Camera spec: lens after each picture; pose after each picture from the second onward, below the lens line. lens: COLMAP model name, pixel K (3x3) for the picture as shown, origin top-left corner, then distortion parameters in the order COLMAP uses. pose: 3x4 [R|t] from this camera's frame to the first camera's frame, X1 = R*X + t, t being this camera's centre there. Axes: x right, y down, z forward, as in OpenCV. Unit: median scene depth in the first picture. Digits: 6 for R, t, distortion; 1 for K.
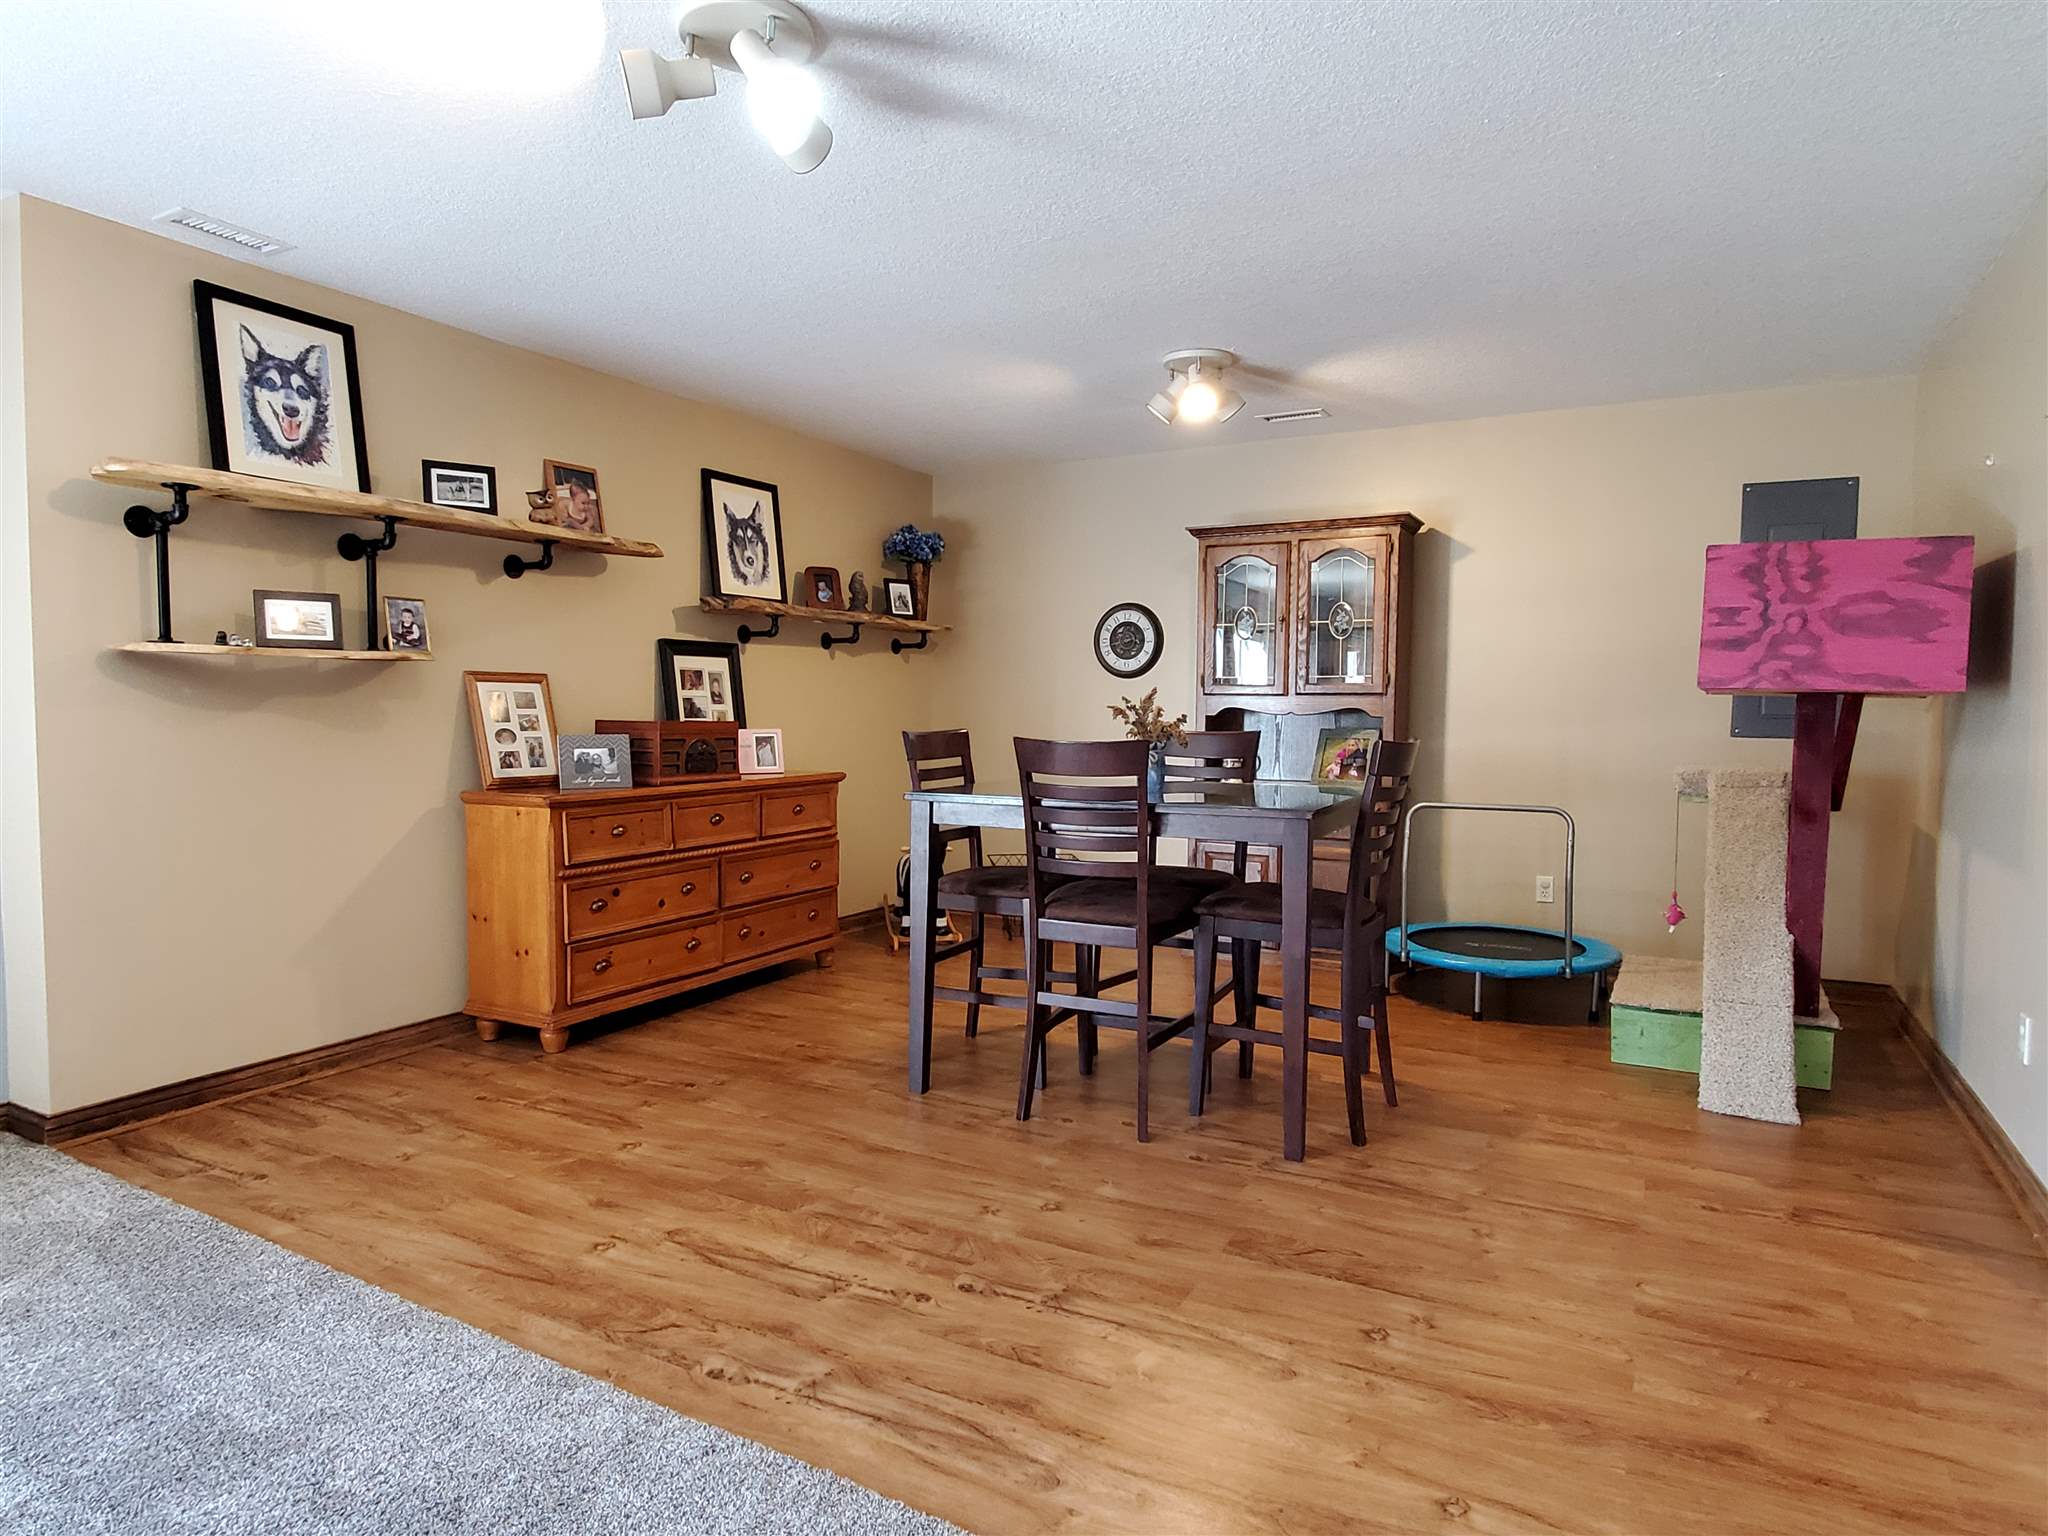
lens RADIAL K [[1263.0, 0, 1015.8], [0, 1263.0, 781.7], [0, 0, 1]] dist [0.006612, -0.008796]
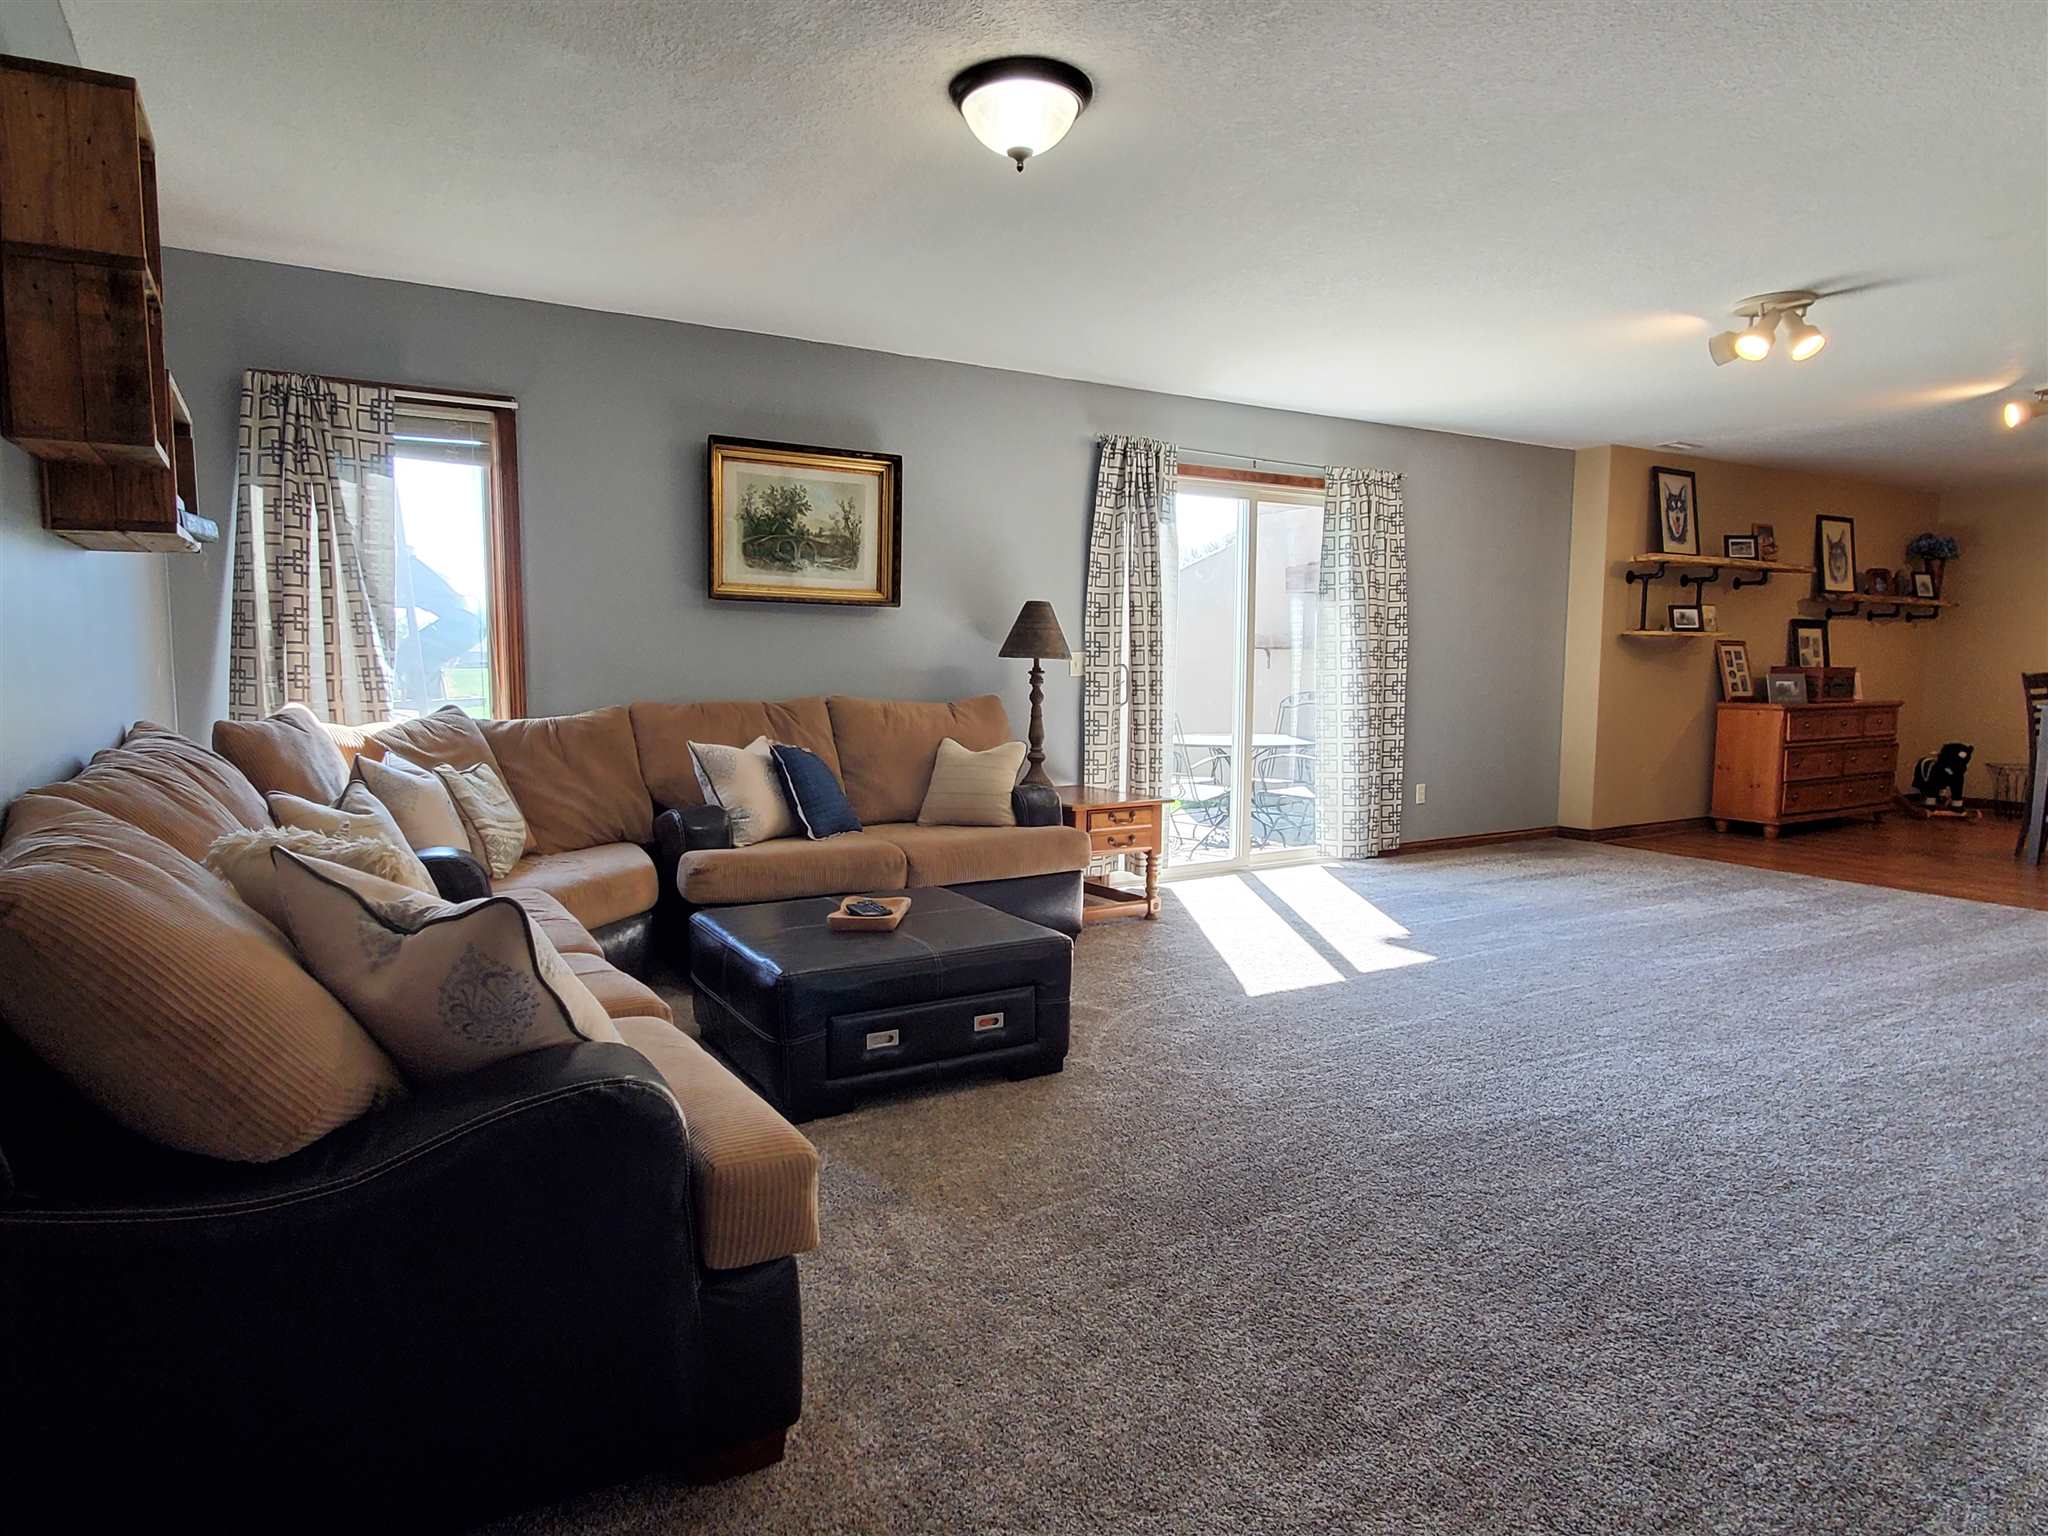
lens RADIAL K [[1263.0, 0, 1034.9], [0, 1263.0, 752.9], [0, 0, 1]] dist [0.006612, -0.008796]
pose [[0.867953, 0.055887, -0.493492, -0.343101], [-0.040905, 0.998317, 0.041114, 0.042757], [0.494959, -0.015499, 0.868778, -1.076651]]
